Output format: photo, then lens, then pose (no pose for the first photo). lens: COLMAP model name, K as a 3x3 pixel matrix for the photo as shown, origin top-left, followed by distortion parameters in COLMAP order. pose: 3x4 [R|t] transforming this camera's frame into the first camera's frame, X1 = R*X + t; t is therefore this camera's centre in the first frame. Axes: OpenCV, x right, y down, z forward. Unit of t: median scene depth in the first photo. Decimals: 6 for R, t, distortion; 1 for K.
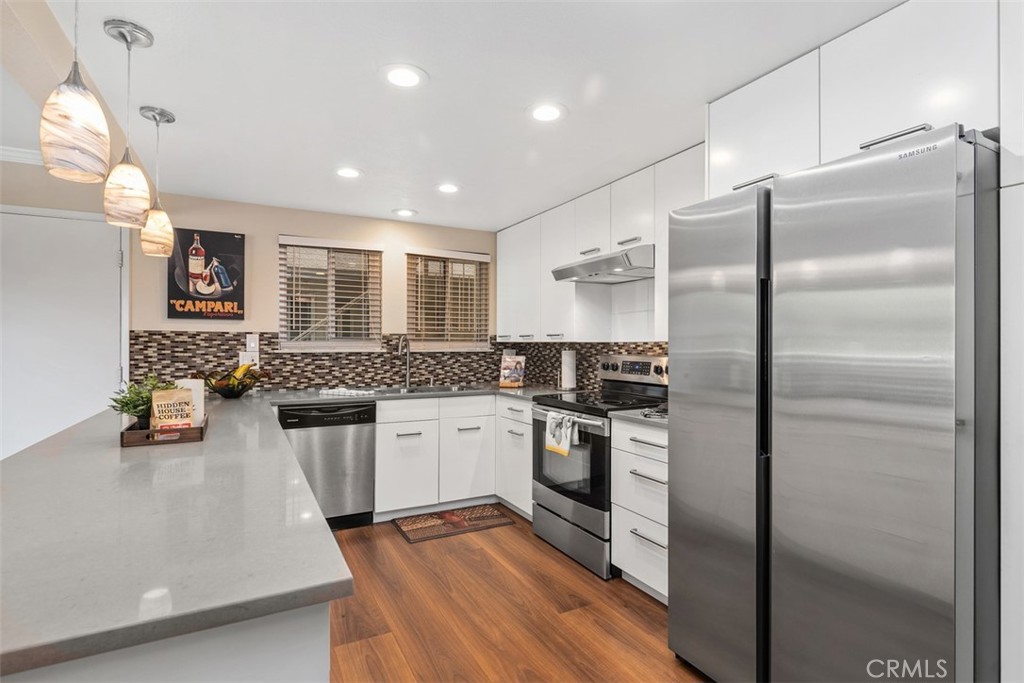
lens RADIAL K [[492.4, 0, 512.0], [0, 492.4, 343.1], [0, 0, 1]] dist [-0.006250, -0.001007]
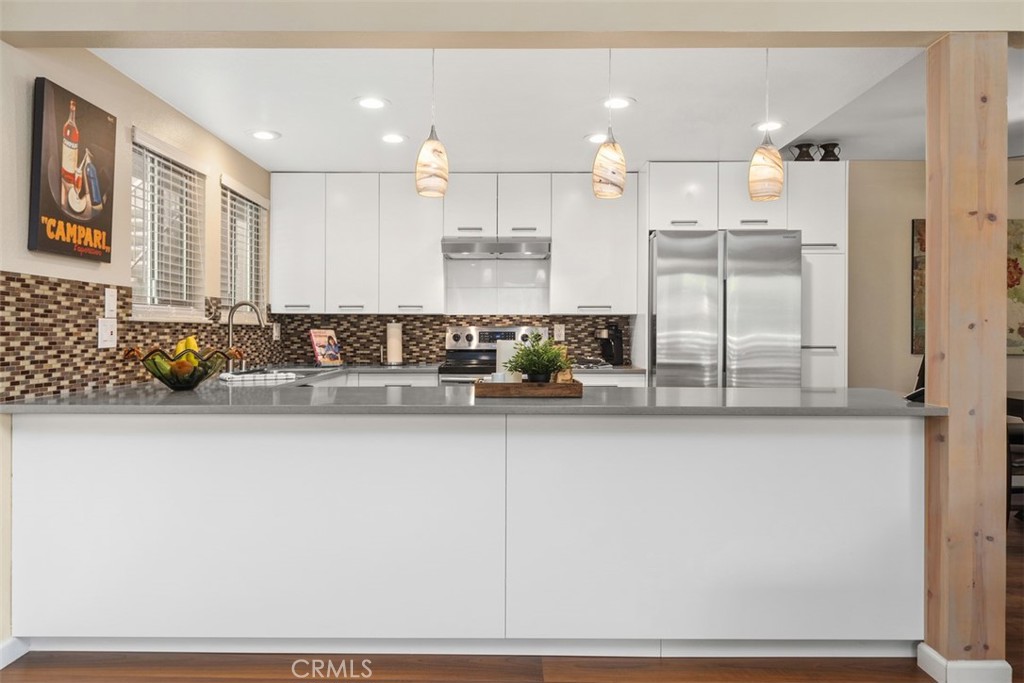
lens RADIAL K [[695.0, 0, 493.0], [0, 695.0, 329.9], [0, 0, 1]] dist [0.006998, -0.000445]
pose [[0.489962, 0.002117, 0.871741, -1.068678], [-0.002055, 0.999997, -0.001274, 0.032832], [-0.871742, -0.001167, 0.489965, 0.204526]]
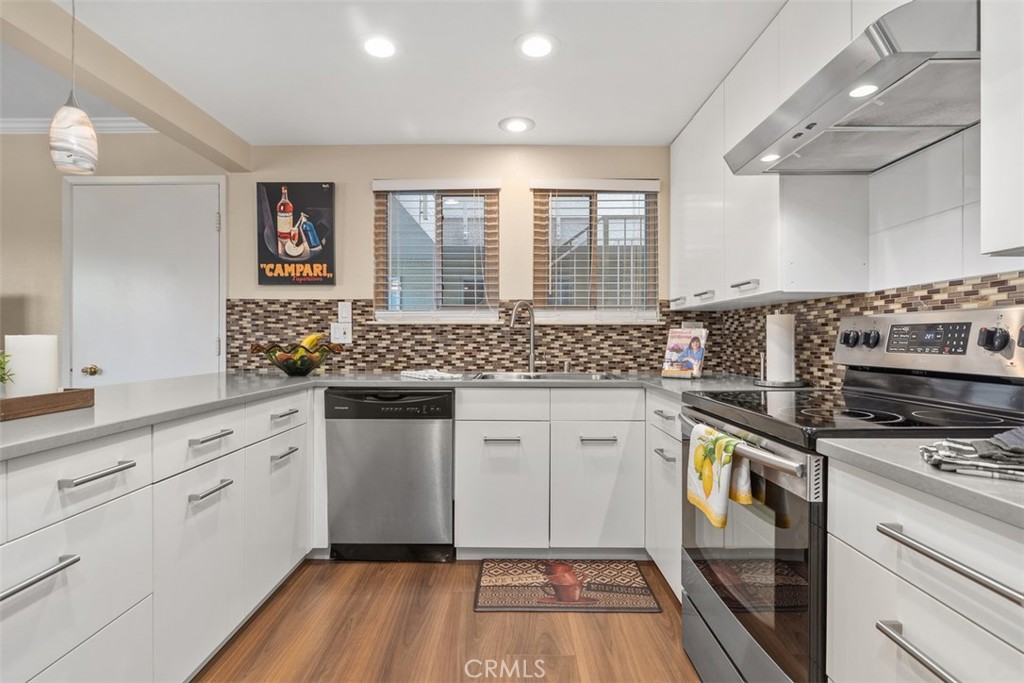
lens RADIAL K [[492.4, 0, 513.4], [0, 492.4, 340.2], [0, 0, 1]] dist [-0.006250, -0.001007]
pose [[0.880621, 0.000371, -0.473821, 0.125929], [0.001558, 0.999992, 0.003679, 0.046060], [0.473819, -0.003978, 0.880613, 0.414943]]
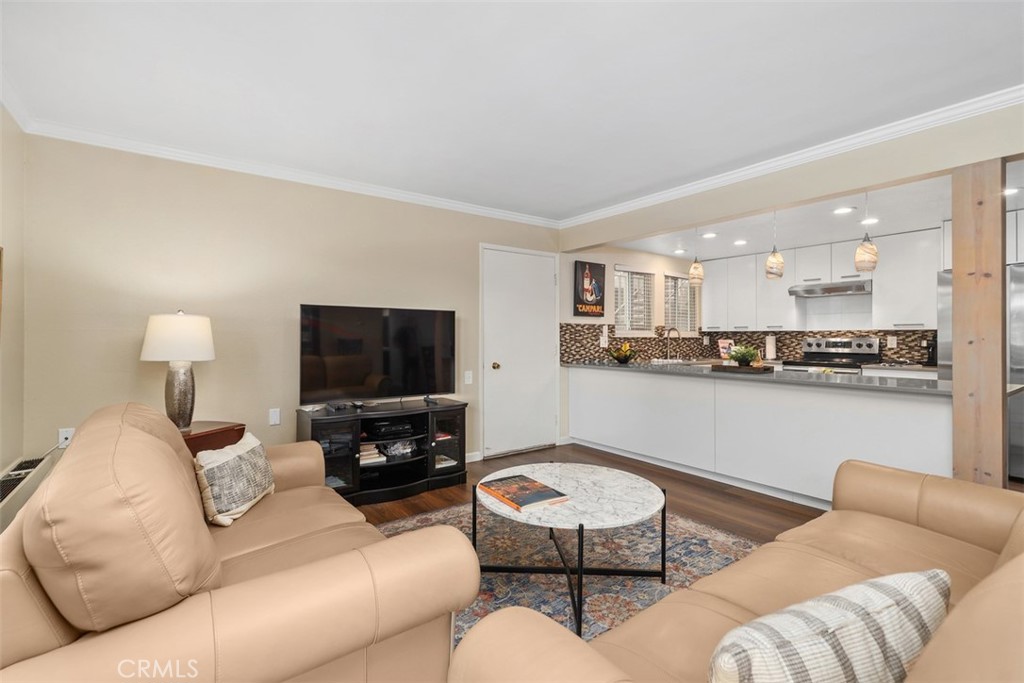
lens RADIAL K [[465.7, 0, 515.4], [0, 465.7, 336.0], [0, 0, 1]] dist [0.014932, -0.001283]
pose [[0.989849, -0.000279, 0.142126, -1.080160], [0.000391, 1.000000, -0.000760, 0.017593], [-0.142125, 0.000808, 0.989848, -0.495698]]
